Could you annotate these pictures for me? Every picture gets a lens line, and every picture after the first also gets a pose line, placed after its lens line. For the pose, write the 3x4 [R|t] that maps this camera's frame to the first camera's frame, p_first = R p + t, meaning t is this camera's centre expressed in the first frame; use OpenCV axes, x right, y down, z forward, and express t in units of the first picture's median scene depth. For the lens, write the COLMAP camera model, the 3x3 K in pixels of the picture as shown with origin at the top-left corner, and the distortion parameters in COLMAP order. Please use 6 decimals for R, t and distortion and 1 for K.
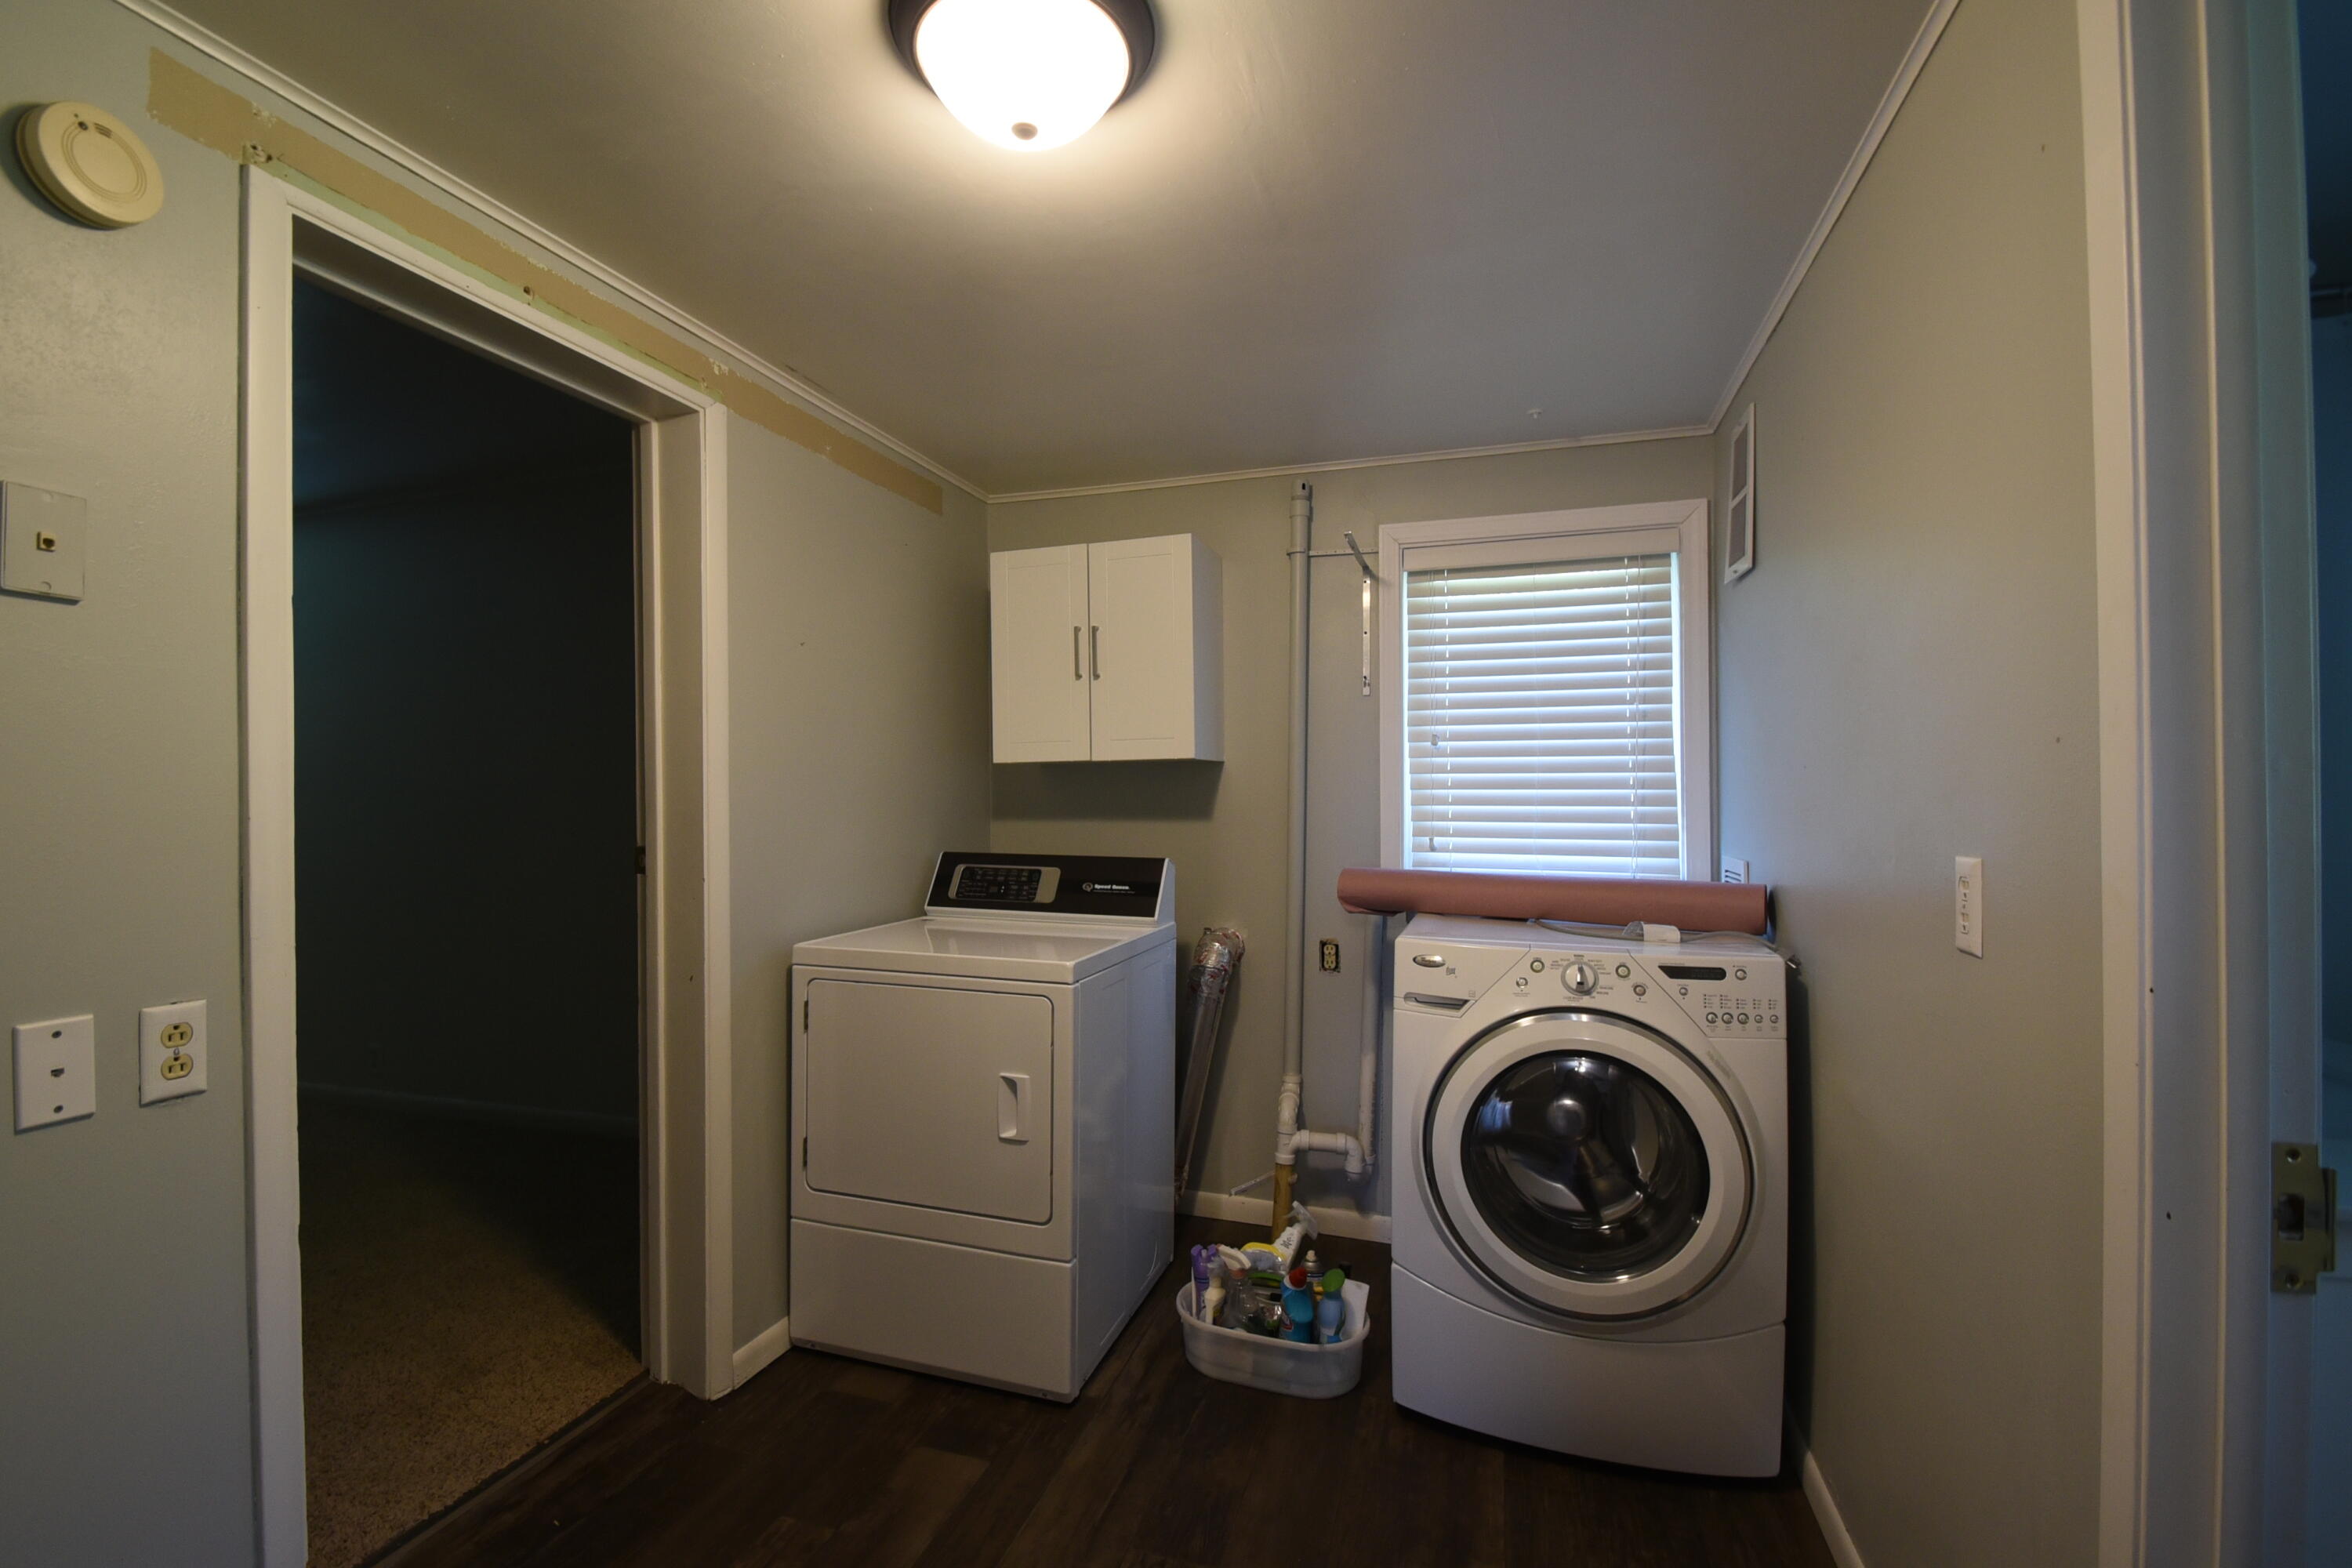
lens RADIAL K [[1027.1, 0, 1152.8], [0, 1027.1, 794.0], [0, 0, 1]] dist [0.026897, -0.021572]
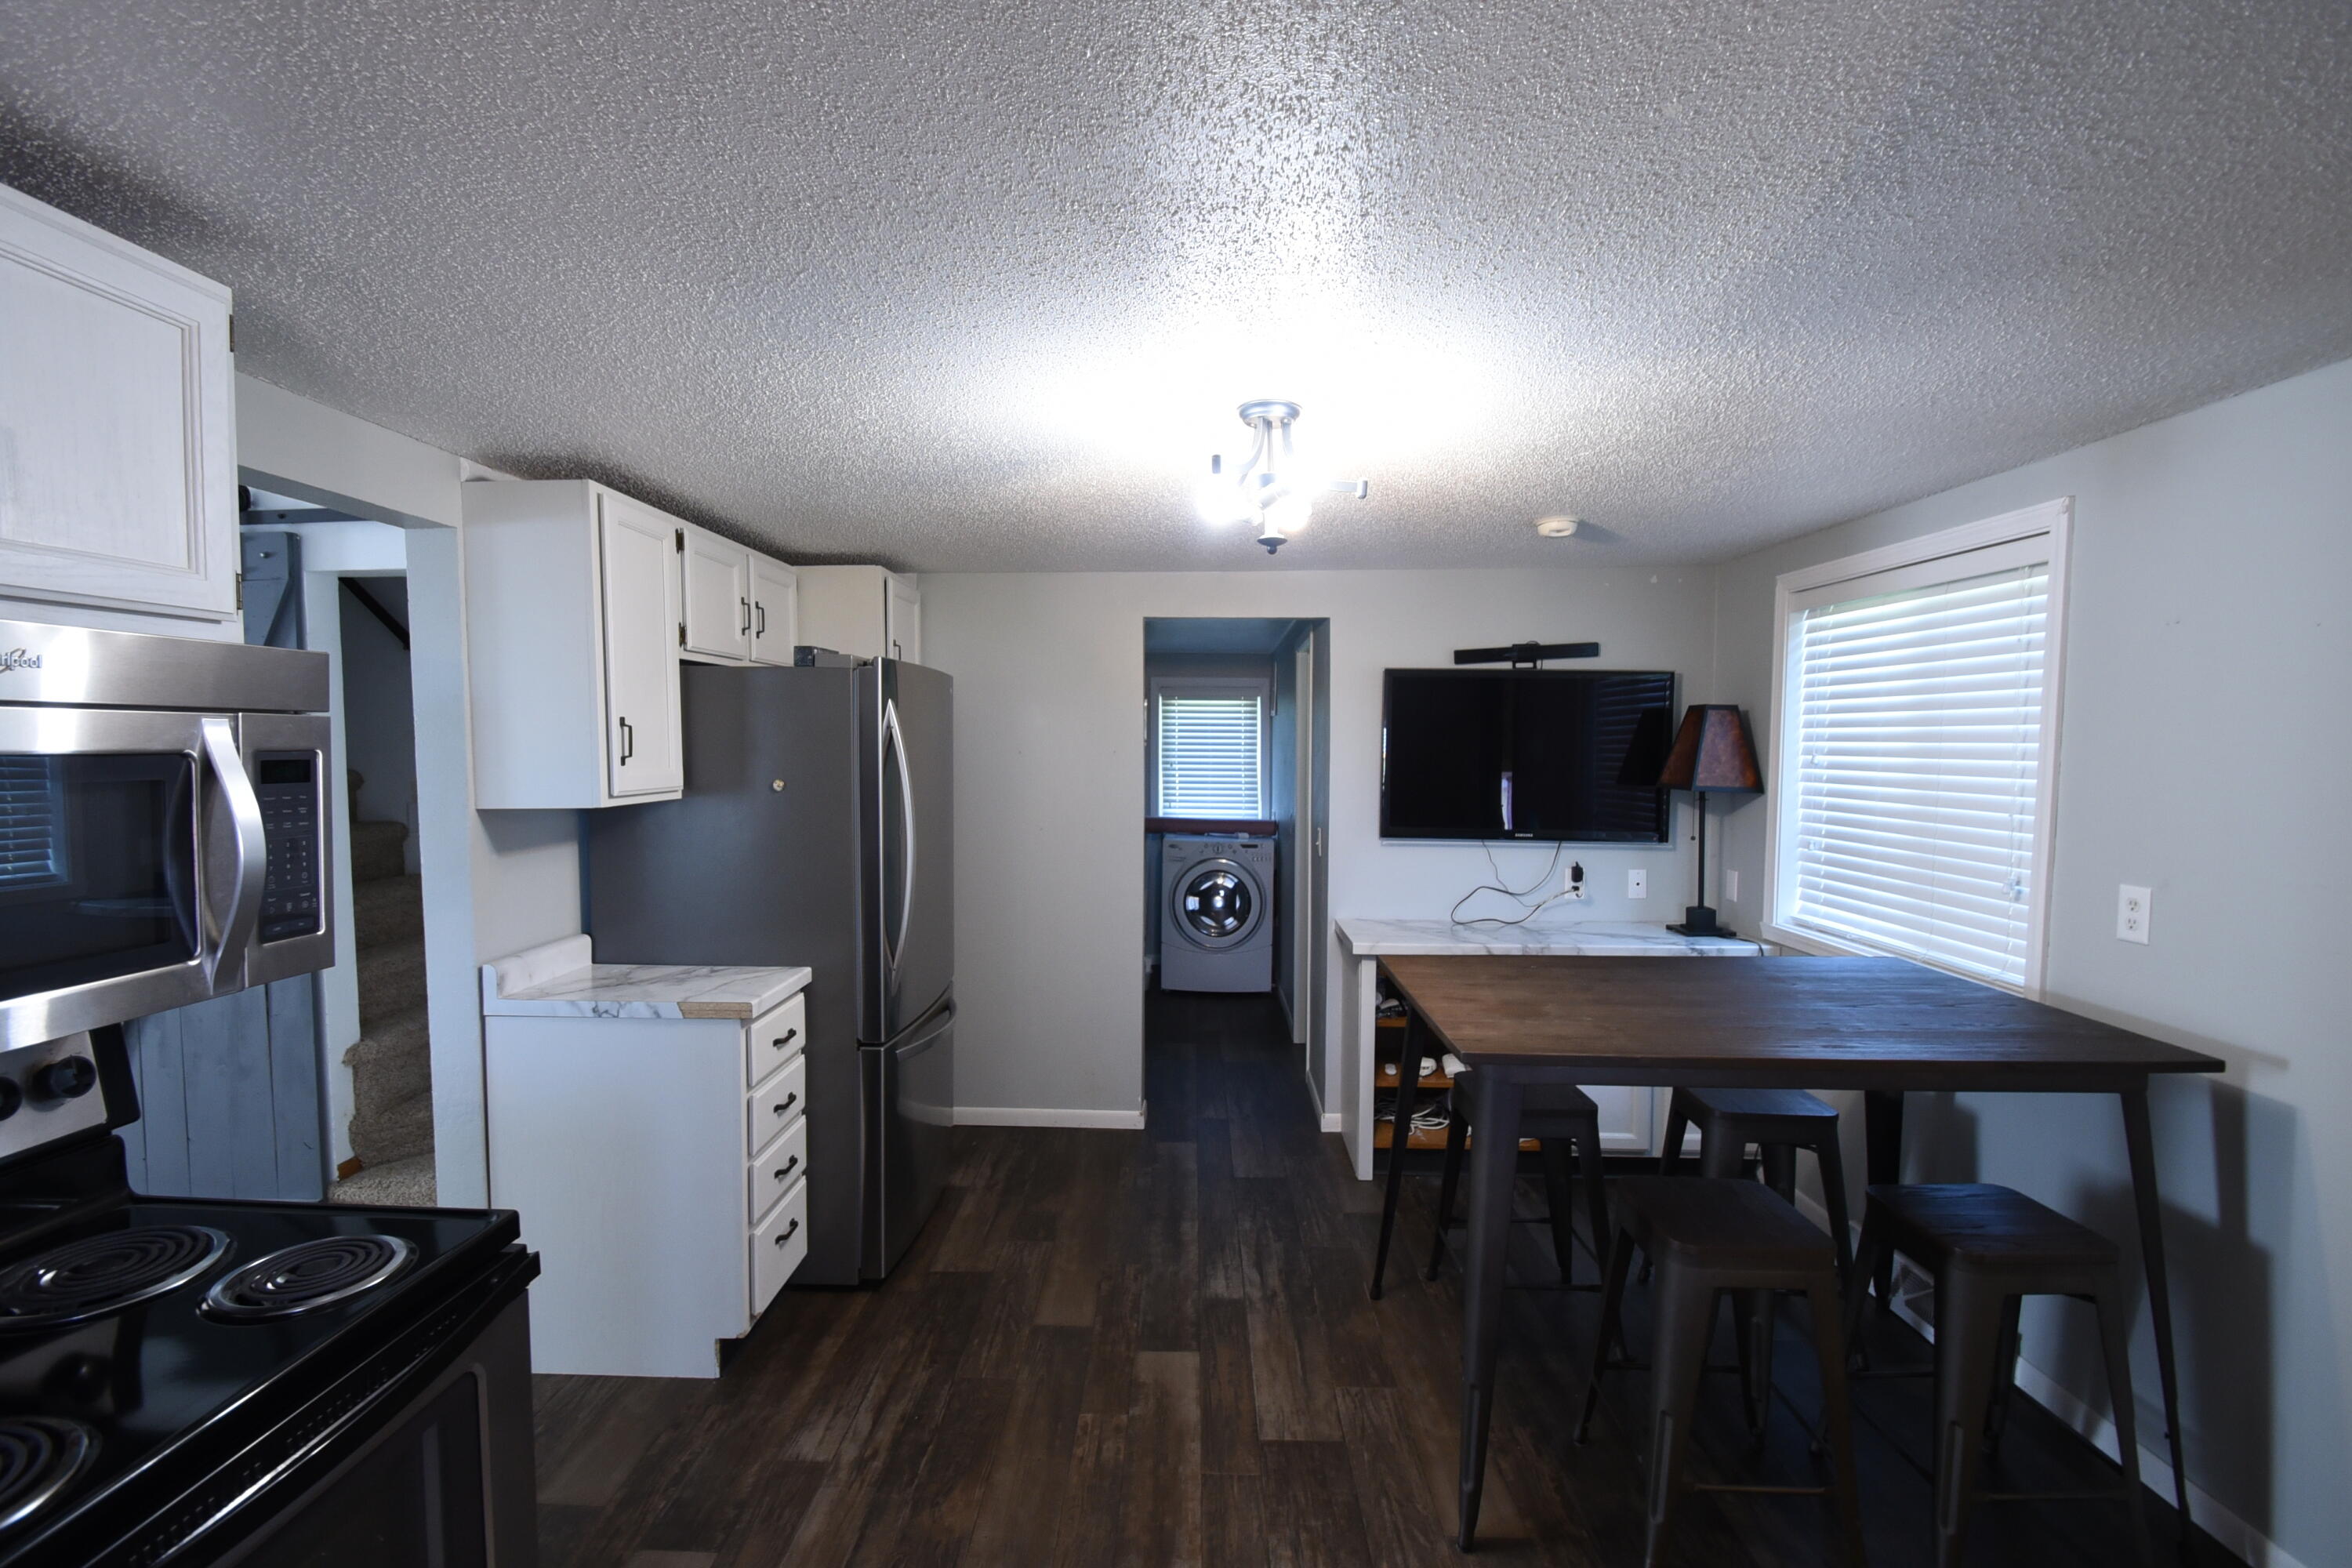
lens RADIAL K [[1027.1, 0, 1152.8], [0, 1027.1, 794.0], [0, 0, 1]] dist [0.026897, -0.021572]
pose [[0.958522, -0.001157, 0.285016, -0.669362], [-0.014299, 0.998537, 0.052141, -0.151671], [-0.284660, -0.054054, 0.957104, -1.918785]]
